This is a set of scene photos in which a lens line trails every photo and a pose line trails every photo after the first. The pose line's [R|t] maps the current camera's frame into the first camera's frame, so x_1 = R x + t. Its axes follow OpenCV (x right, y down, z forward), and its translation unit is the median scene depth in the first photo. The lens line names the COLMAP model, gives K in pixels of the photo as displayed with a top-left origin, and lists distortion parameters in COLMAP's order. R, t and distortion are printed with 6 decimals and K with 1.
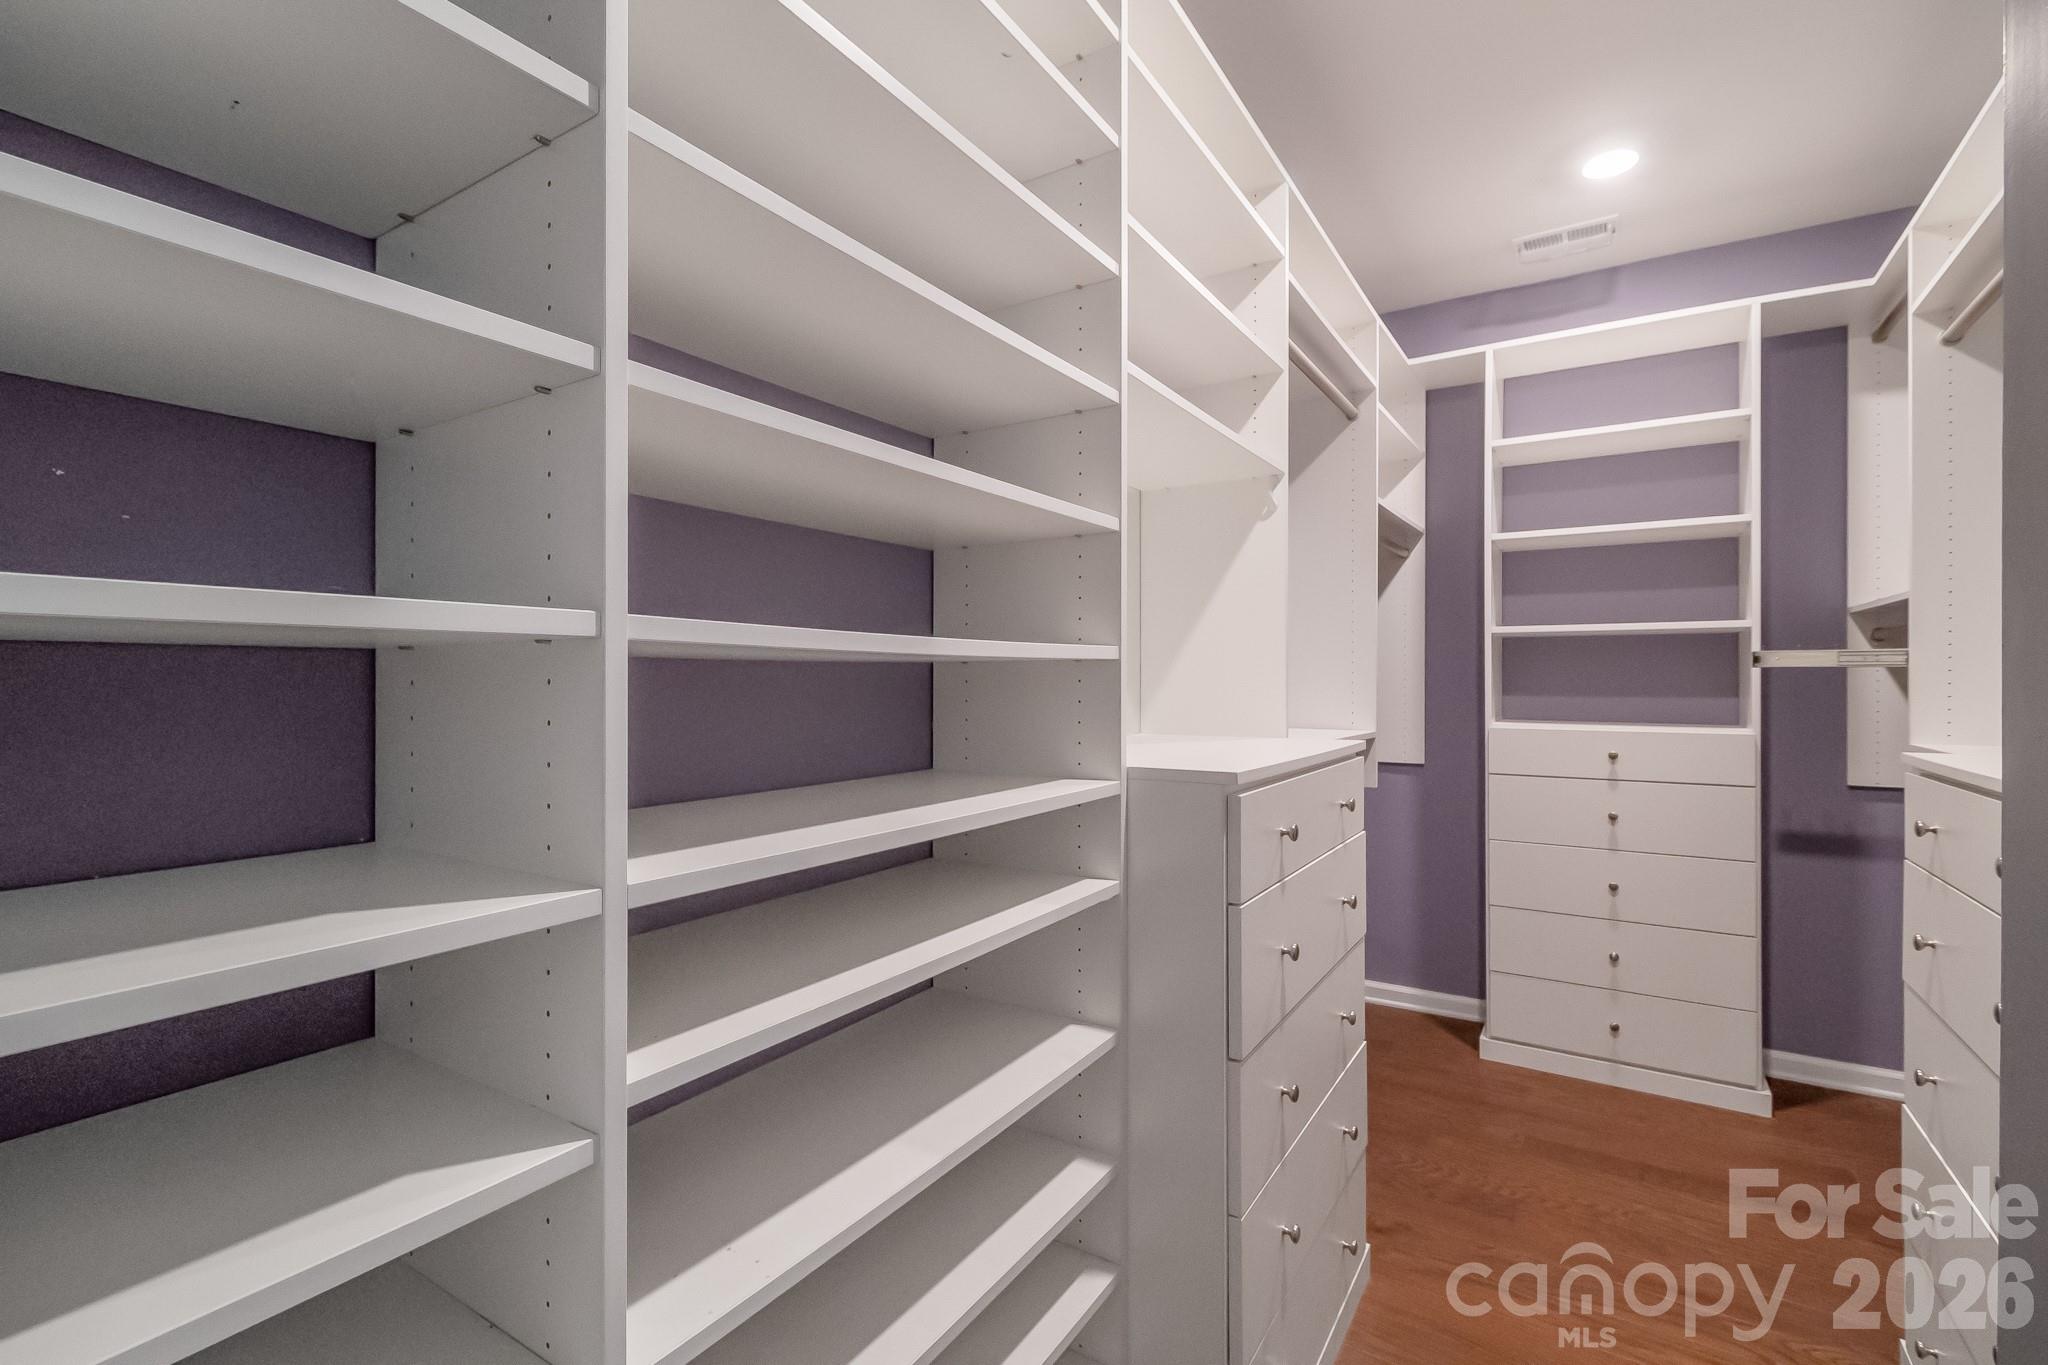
lens RADIAL K [[915.0, 0, 1028.2], [0, 915.0, 682.4], [0, 0, 1]] dist [0.012860, -0.007333]
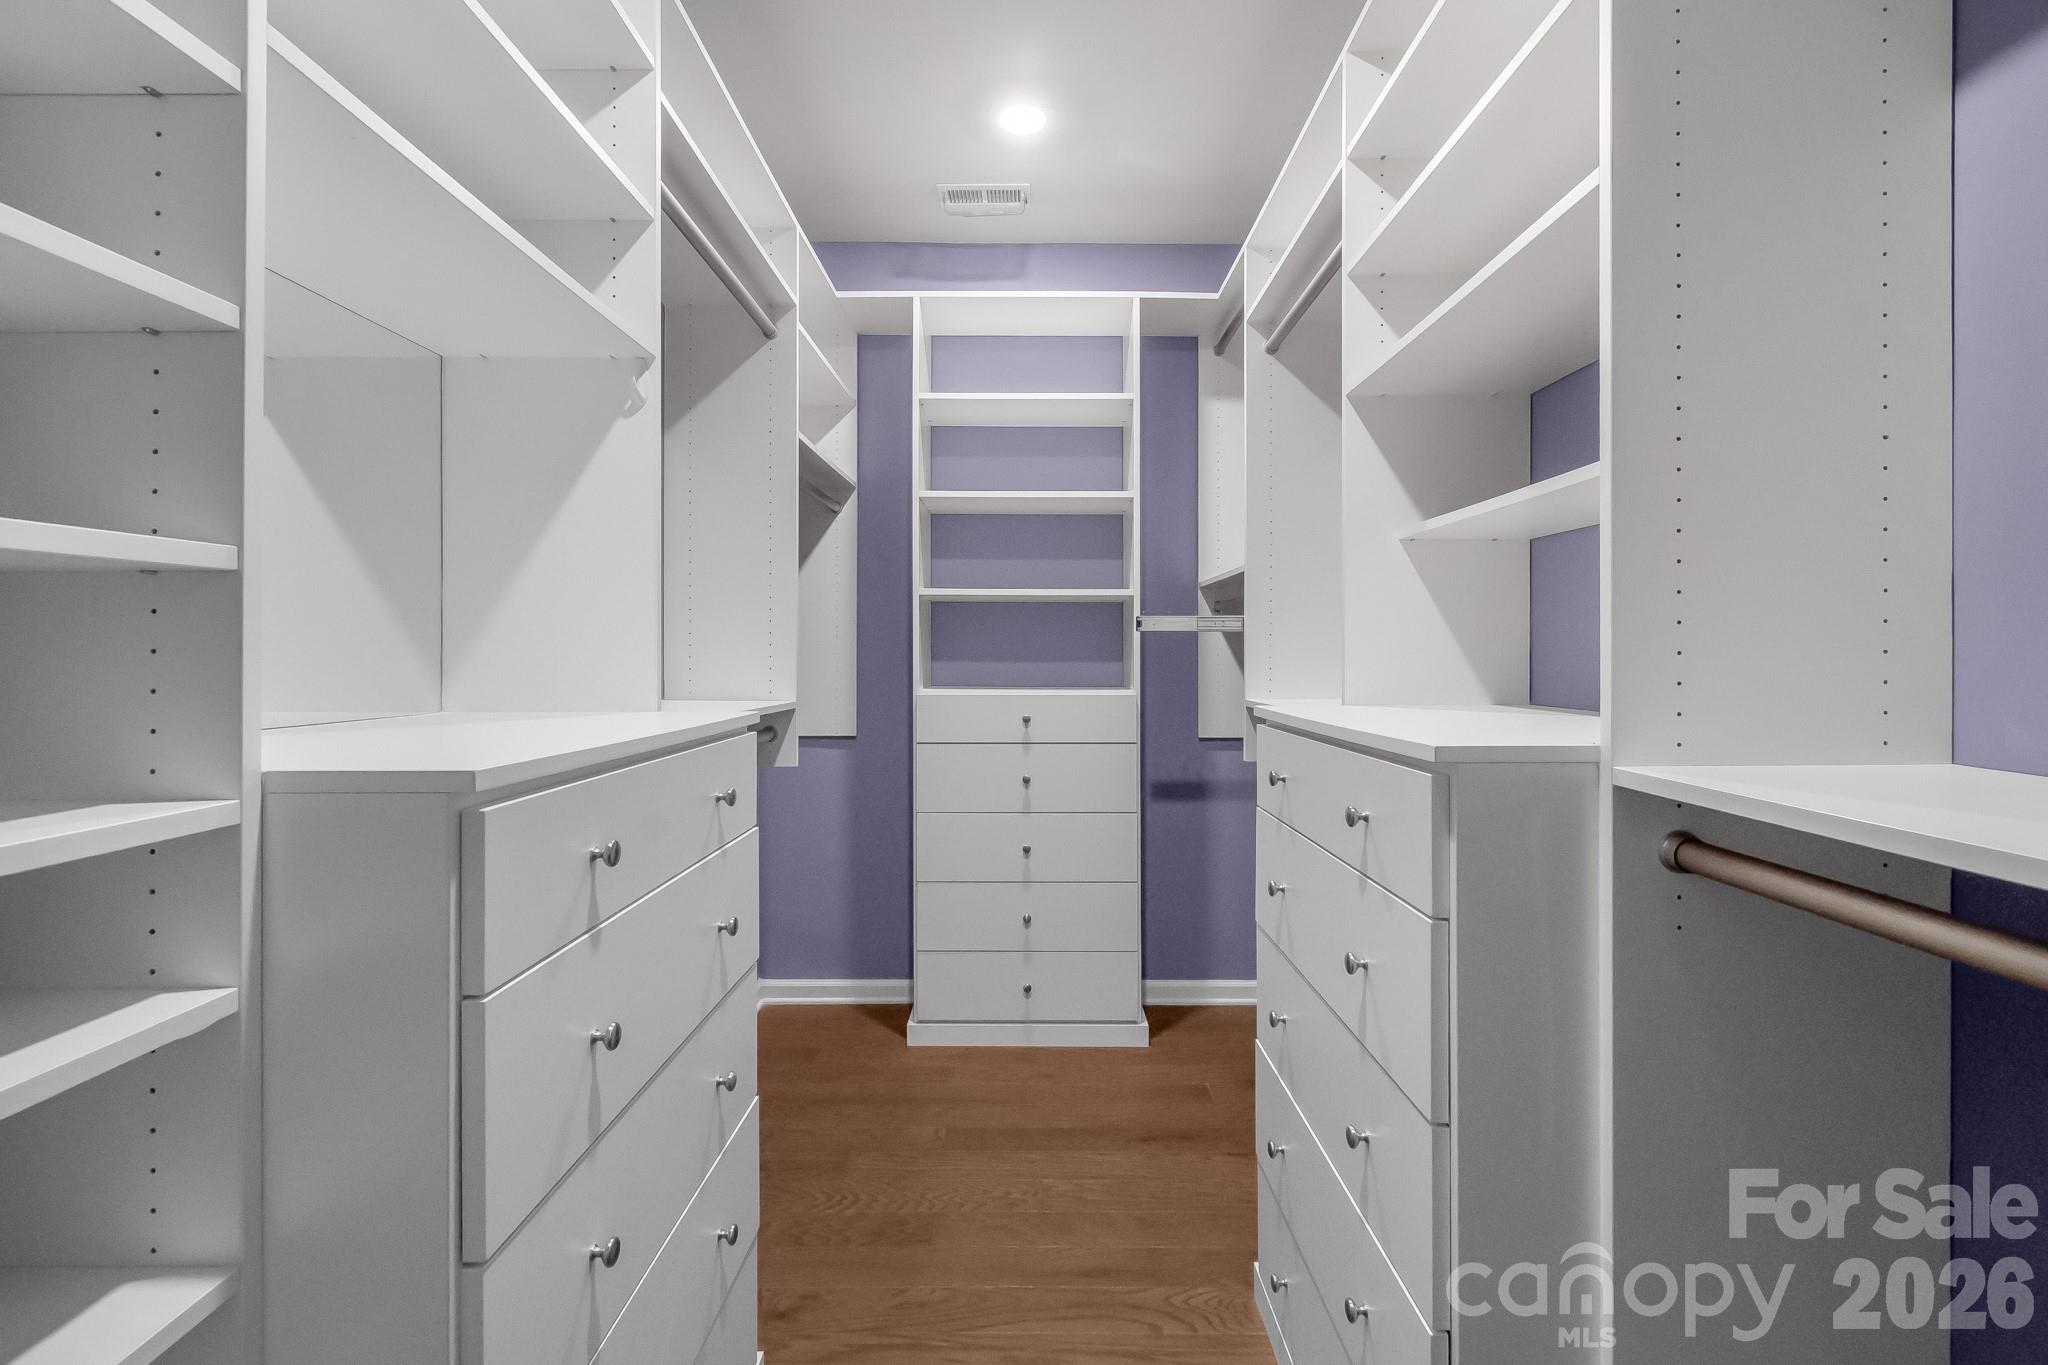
lens RADIAL K [[931.5, 0, 1033.1], [0, 931.5, 654.9], [0, 0, 1]] dist [0.003351, 0.000101]
pose [[0.841106, 0.001117, 0.540869, 0.091719], [0.000280, 0.999997, -0.002502, 0.011801], [-0.540870, 0.002256, 0.841103, 0.138937]]
